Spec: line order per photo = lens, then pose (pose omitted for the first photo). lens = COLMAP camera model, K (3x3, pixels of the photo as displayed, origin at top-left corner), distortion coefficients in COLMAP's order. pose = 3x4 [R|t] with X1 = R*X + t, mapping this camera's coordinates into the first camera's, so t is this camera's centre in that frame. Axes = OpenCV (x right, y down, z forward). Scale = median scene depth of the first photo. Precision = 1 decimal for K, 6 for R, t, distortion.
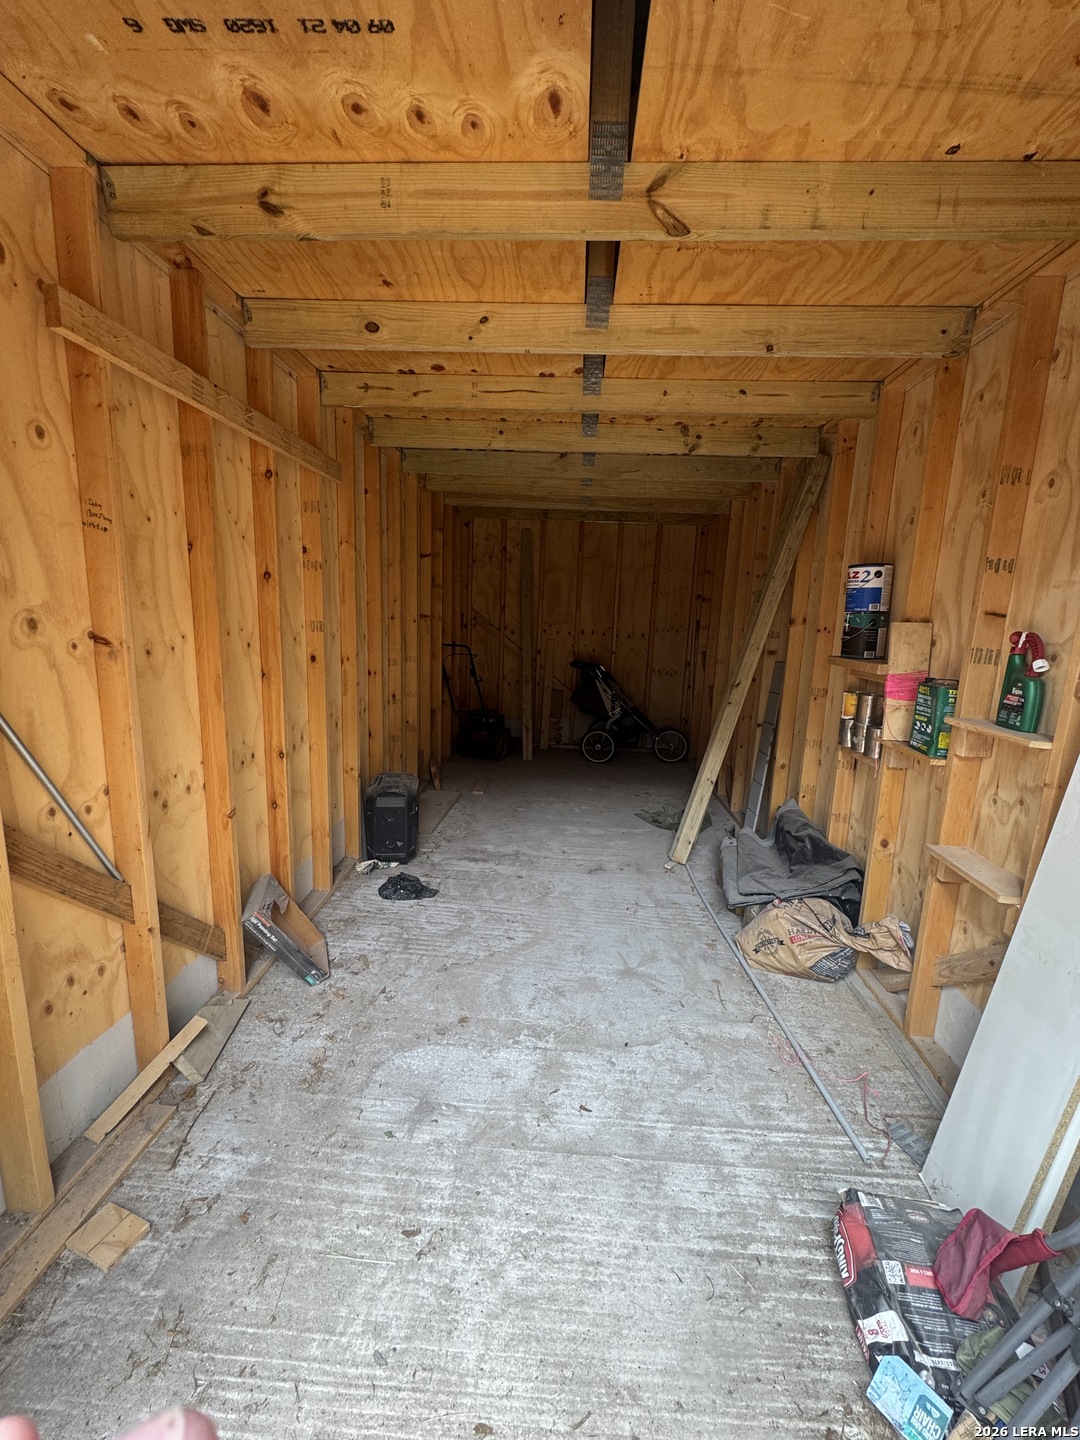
lens RADIAL K [[586.9, 0, 543.4], [0, 586.9, 723.7], [0, 0, 1]] dist [-0.002620, 0.000939]
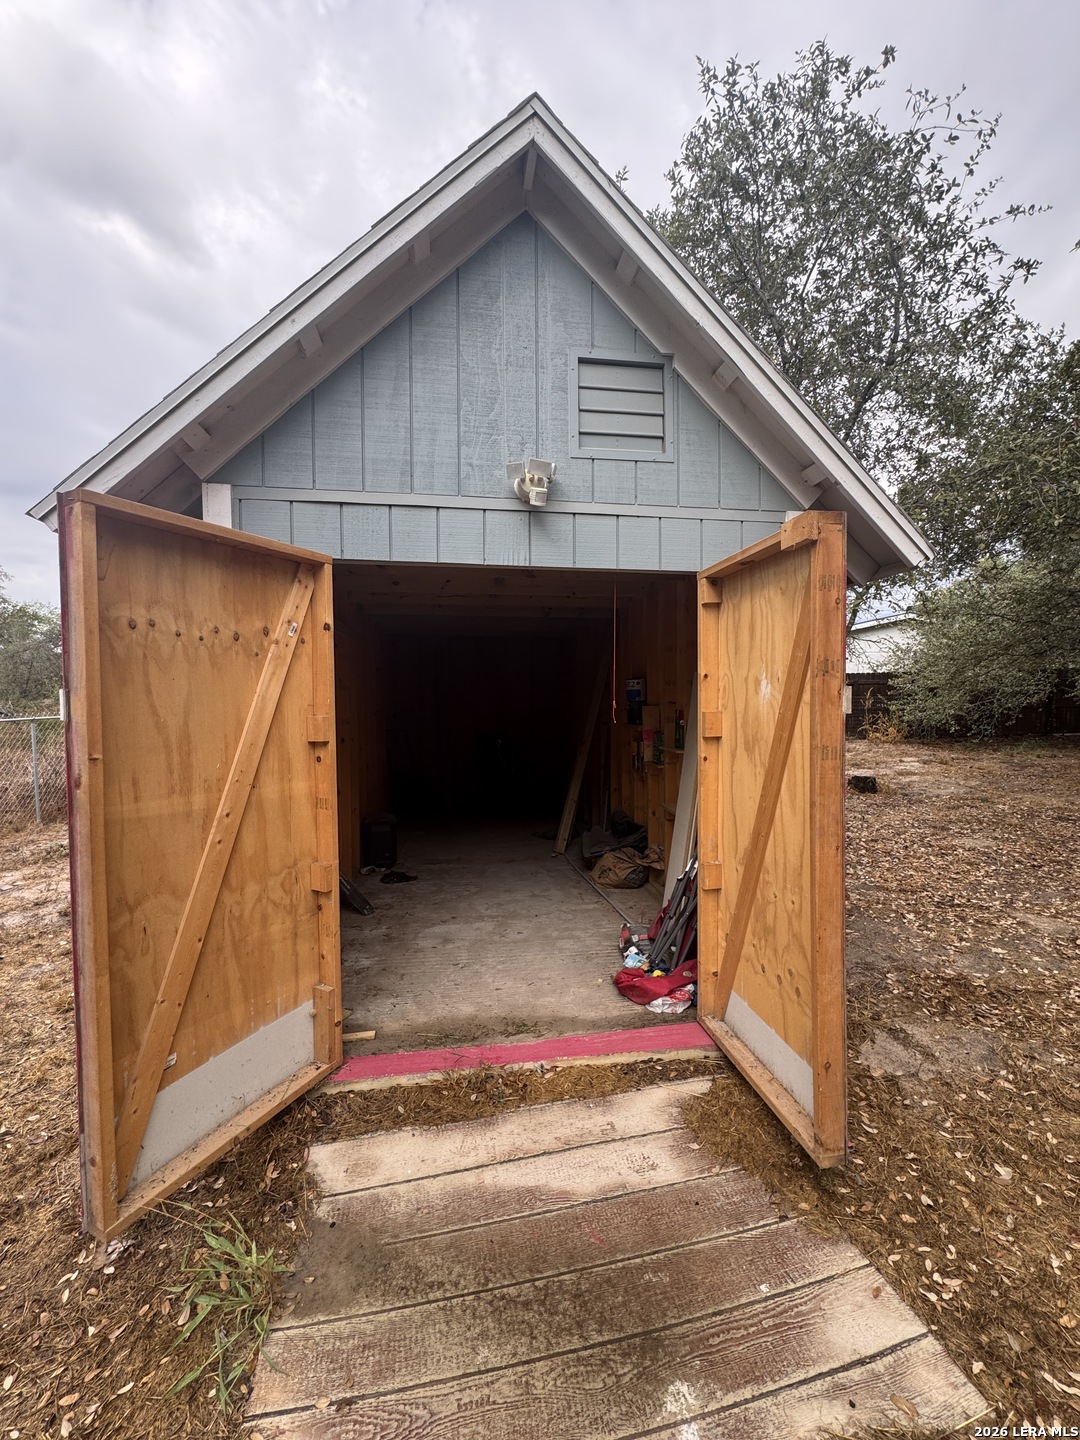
lens RADIAL K [[586.9, 0, 543.4], [0, 586.9, 723.7], [0, 0, 1]] dist [-0.002620, 0.000939]
pose [[0.978588, -0.053388, 0.198785, -0.173156], [0.079826, 0.988627, -0.127456, 0.122440], [-0.189719, 0.140595, 0.971720, -0.917018]]
